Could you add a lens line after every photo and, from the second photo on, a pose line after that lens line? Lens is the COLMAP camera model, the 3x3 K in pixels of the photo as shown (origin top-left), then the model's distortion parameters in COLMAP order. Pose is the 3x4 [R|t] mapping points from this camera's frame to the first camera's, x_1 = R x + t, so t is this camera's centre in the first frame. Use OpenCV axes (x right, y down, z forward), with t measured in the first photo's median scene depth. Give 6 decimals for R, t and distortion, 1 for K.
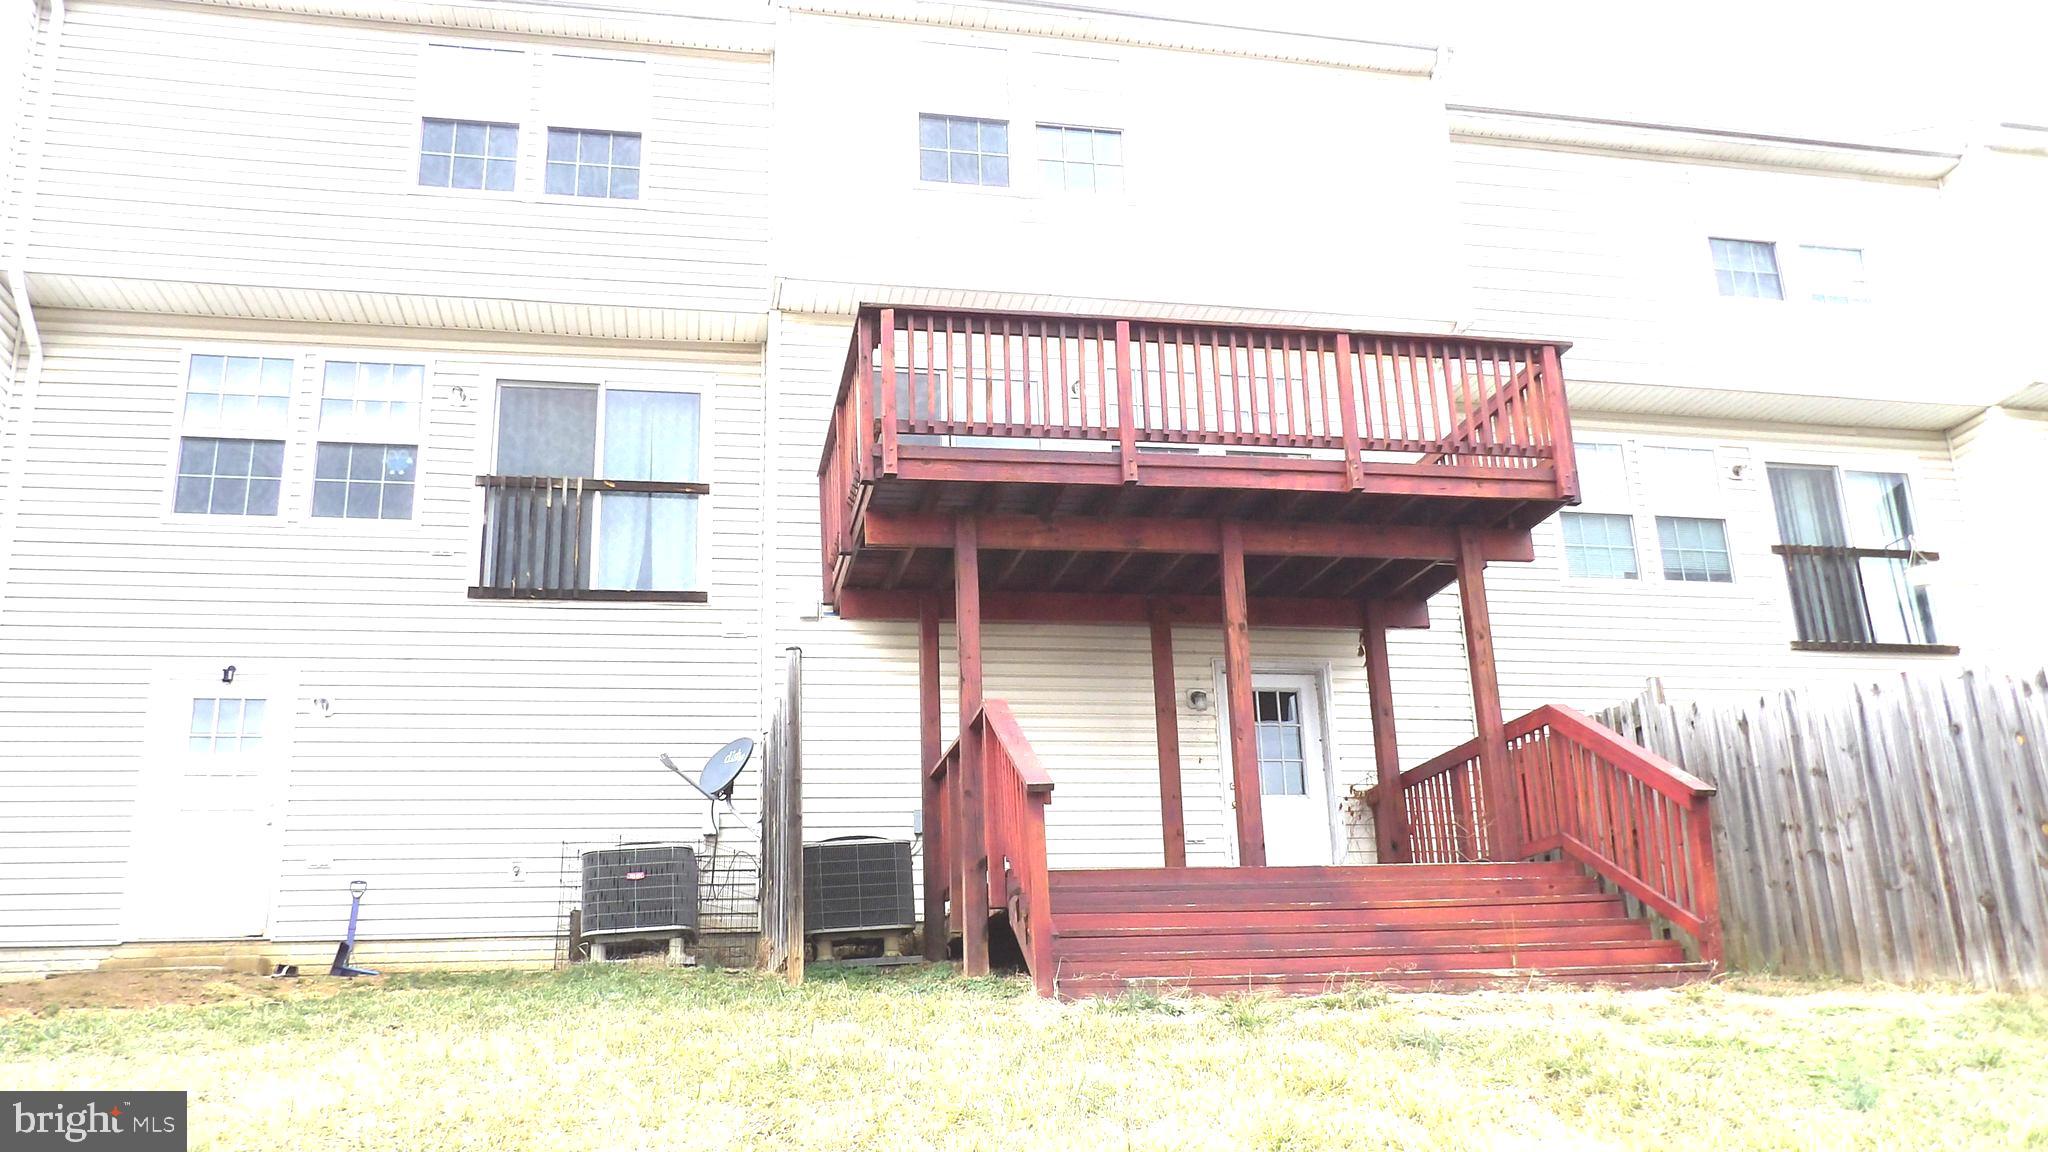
lens RADIAL K [[1521.4, 0, 1026.8], [0, 1521.4, 596.7], [0, 0, 1]] dist [-0.036875, 0.056175]
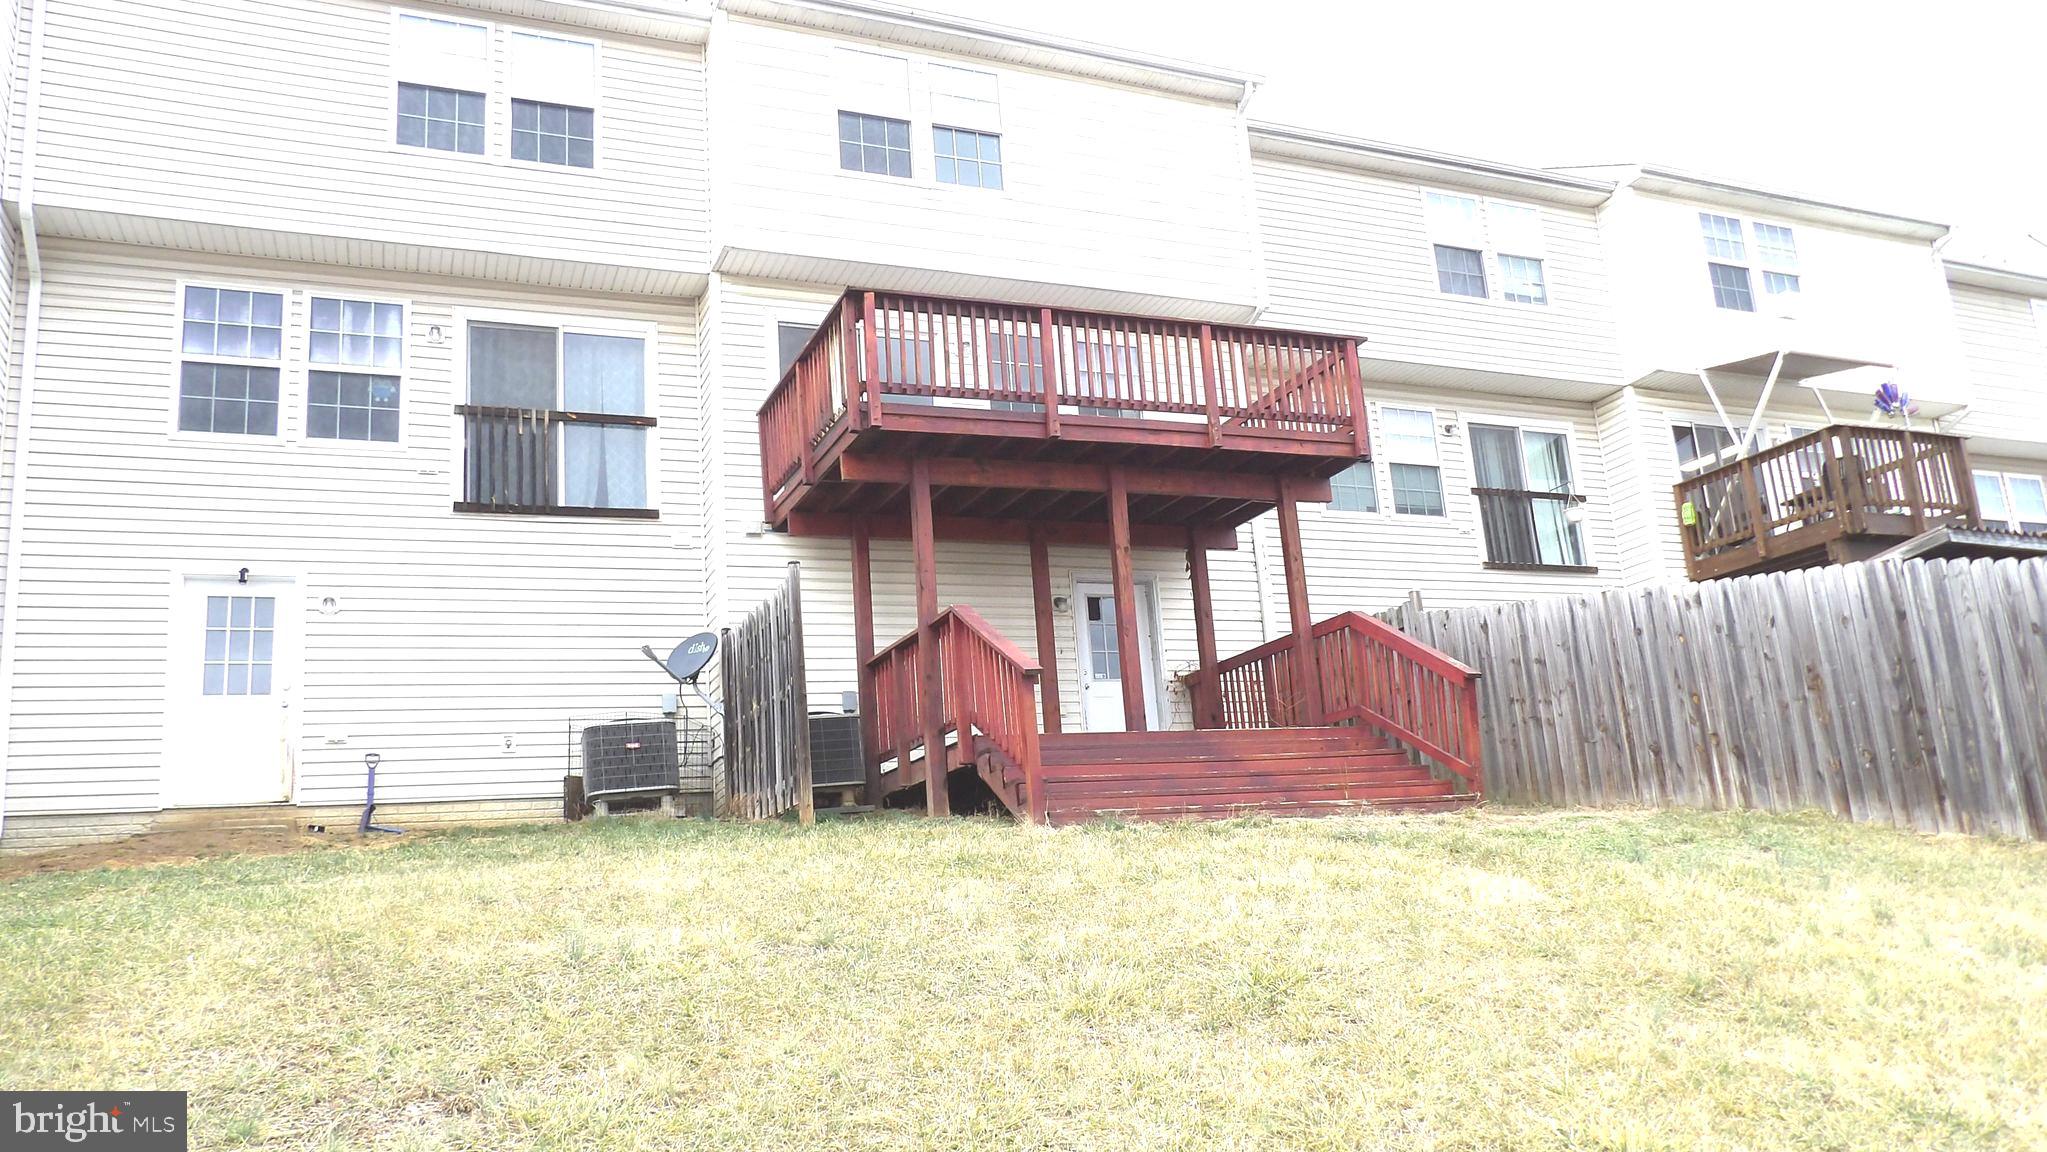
lens RADIAL K [[1374.9, 0, 1019.4], [0, 1374.9, 585.0], [0, 0, 1]] dist [-0.031332, 0.067928]
pose [[0.982447, 0.010614, 0.186239, -0.143602], [-0.021565, 0.998148, 0.056877, -0.012564], [-0.185290, -0.059895, 0.980857, -0.117590]]
